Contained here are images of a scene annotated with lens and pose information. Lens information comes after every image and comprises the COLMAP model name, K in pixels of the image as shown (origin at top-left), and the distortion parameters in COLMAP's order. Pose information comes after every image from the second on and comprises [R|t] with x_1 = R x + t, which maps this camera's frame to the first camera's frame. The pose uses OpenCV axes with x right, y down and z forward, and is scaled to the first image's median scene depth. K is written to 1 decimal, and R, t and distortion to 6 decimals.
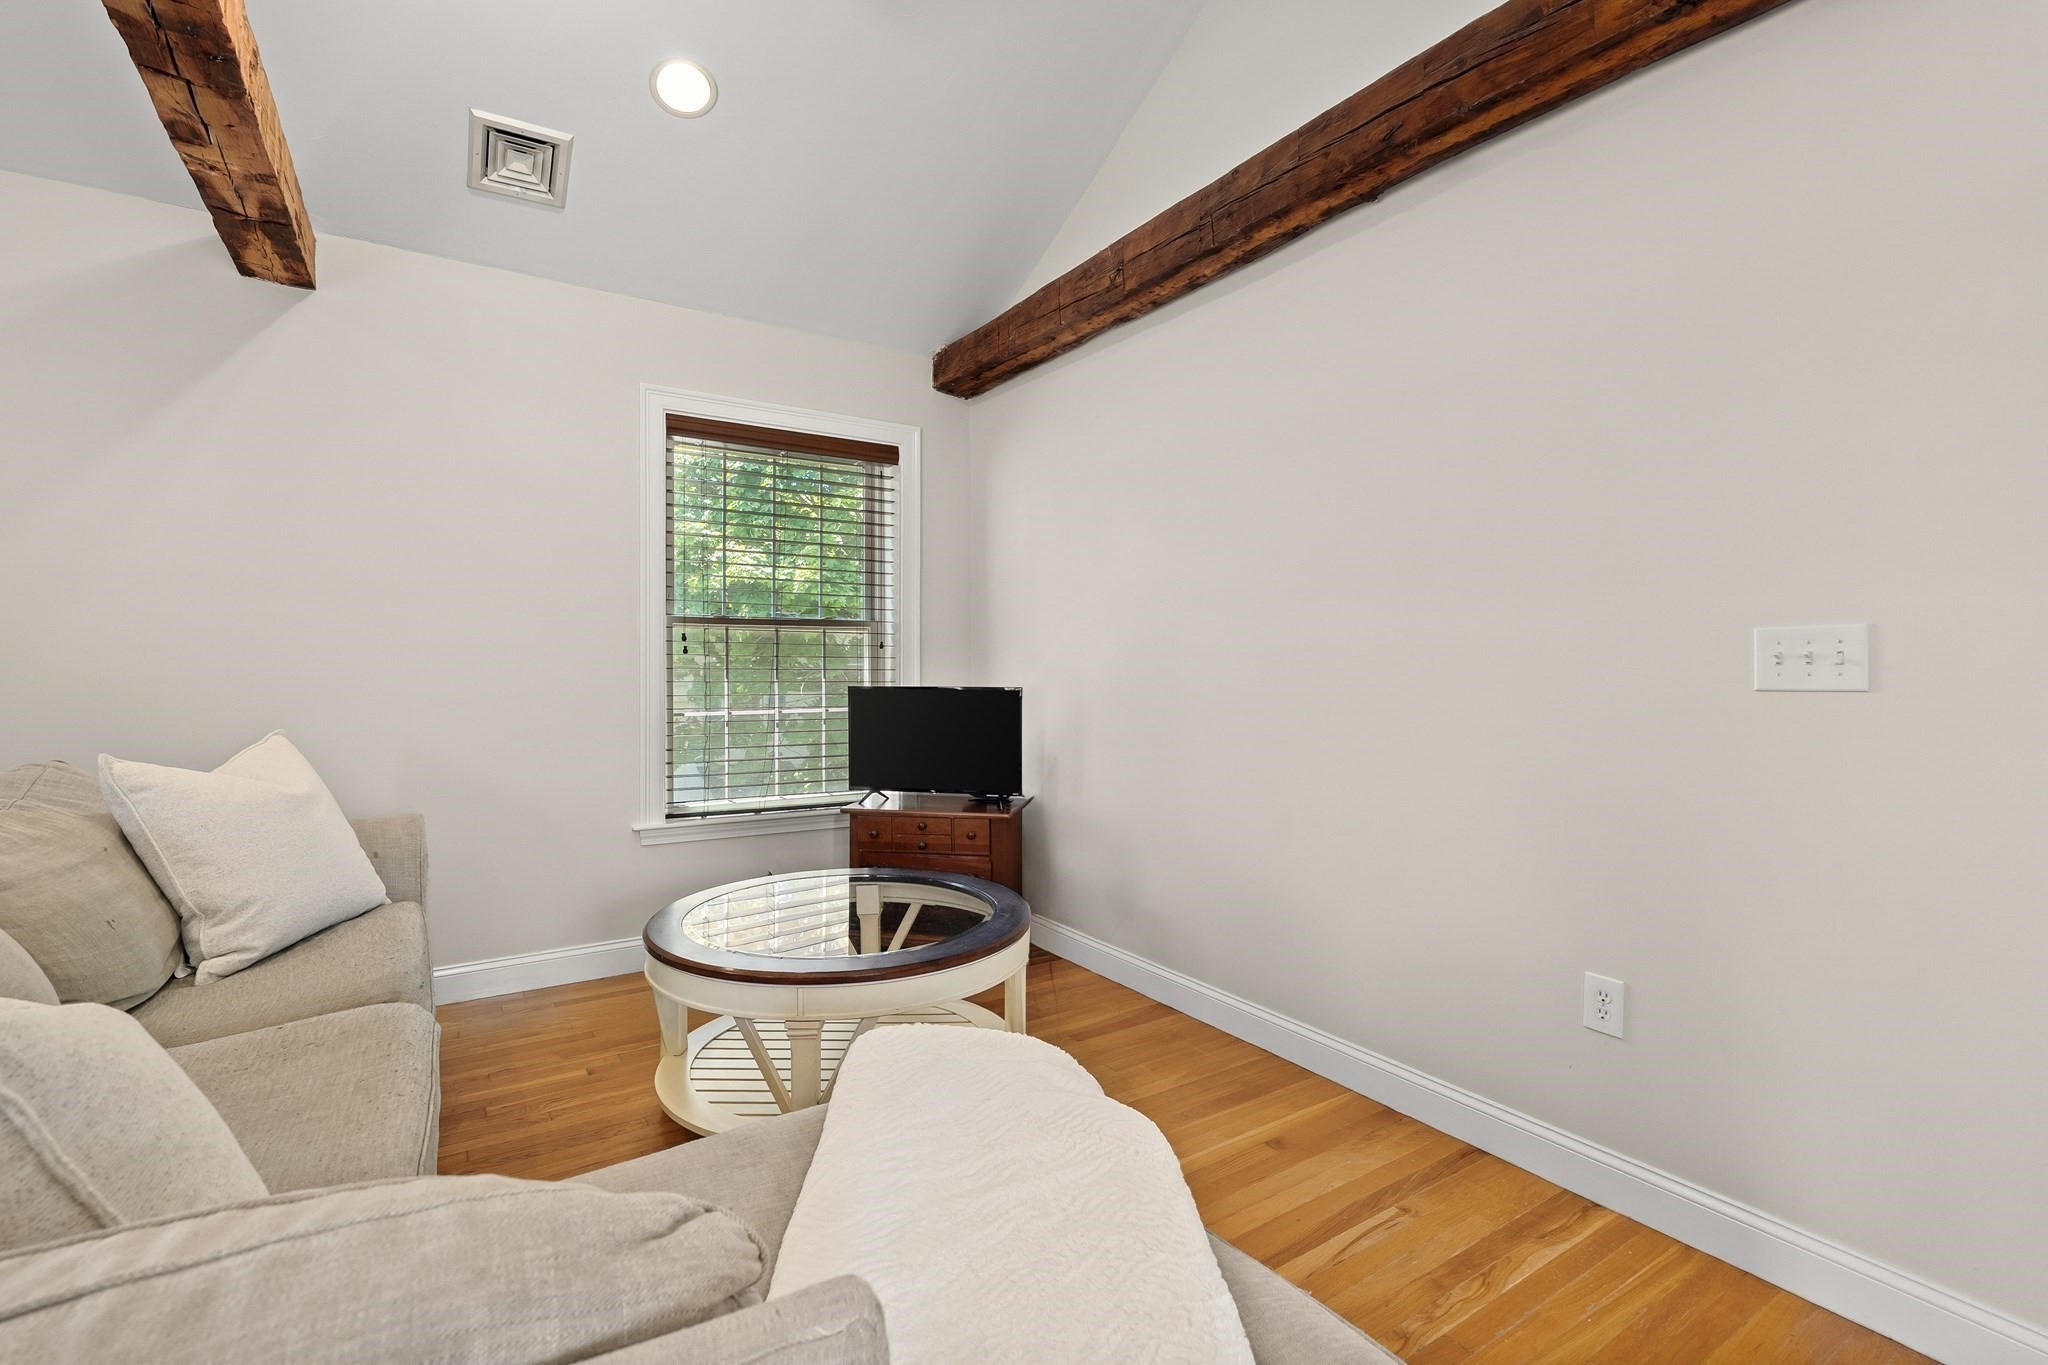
lens RADIAL K [[936.1, 0, 1022.9], [0, 936.1, 671.9], [0, 0, 1]] dist [-0.005540, 0.003439]
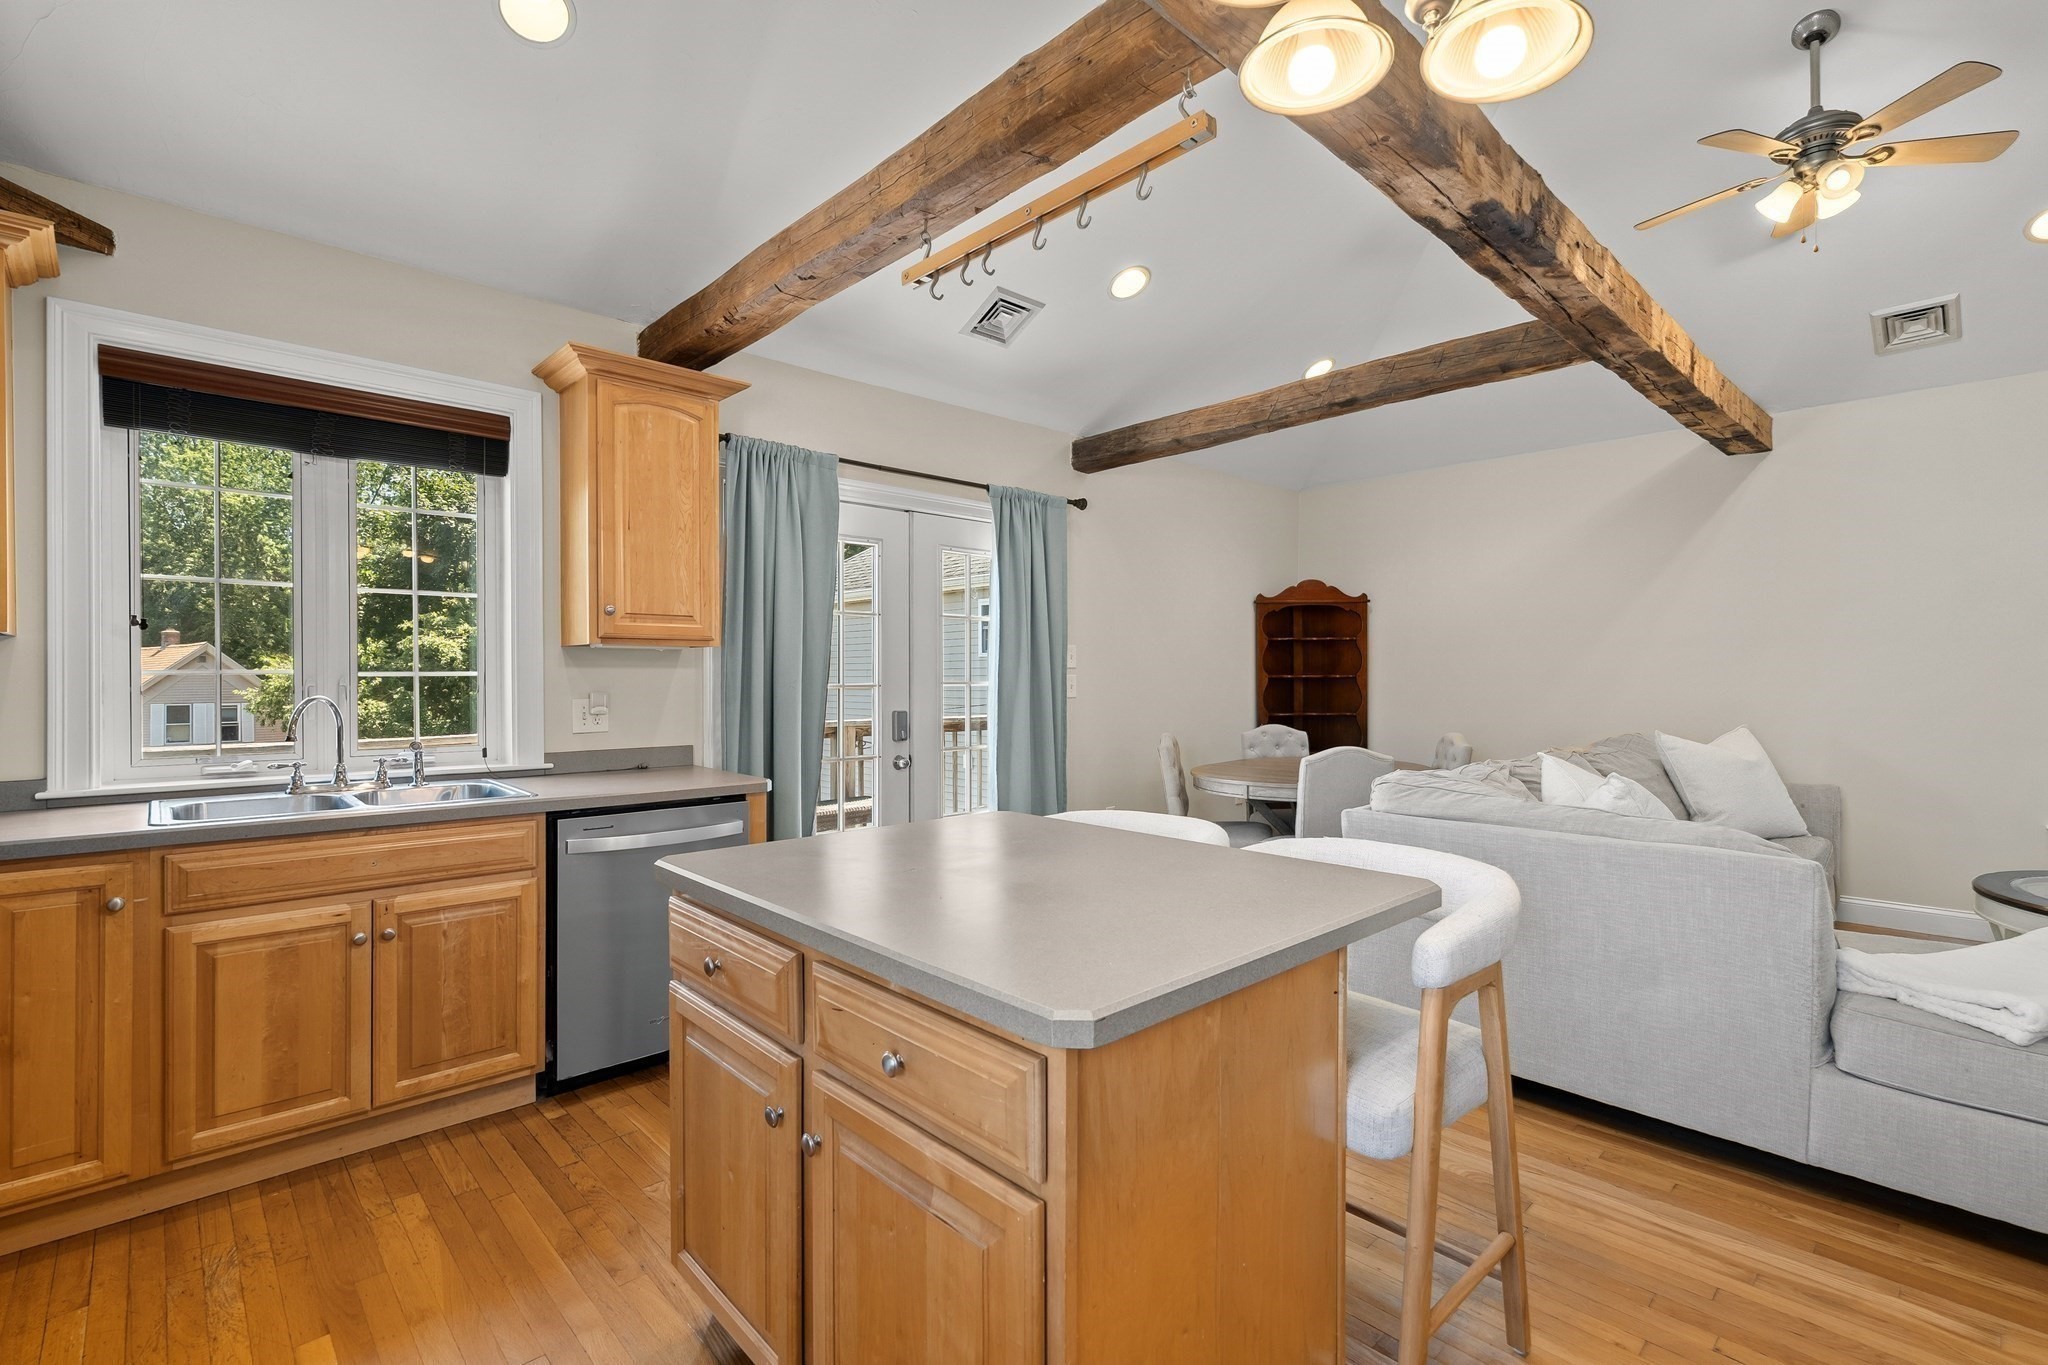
lens RADIAL K [[936.1, 0, 1017.4], [0, 936.1, 673.8], [0, 0, 1]] dist [-0.005540, 0.003439]
pose [[0.185065, -0.002092, -0.982724, 0.458638], [0.000669, 0.999998, -0.002003, -0.021090], [0.982726, -0.000287, 0.185066, -0.451376]]
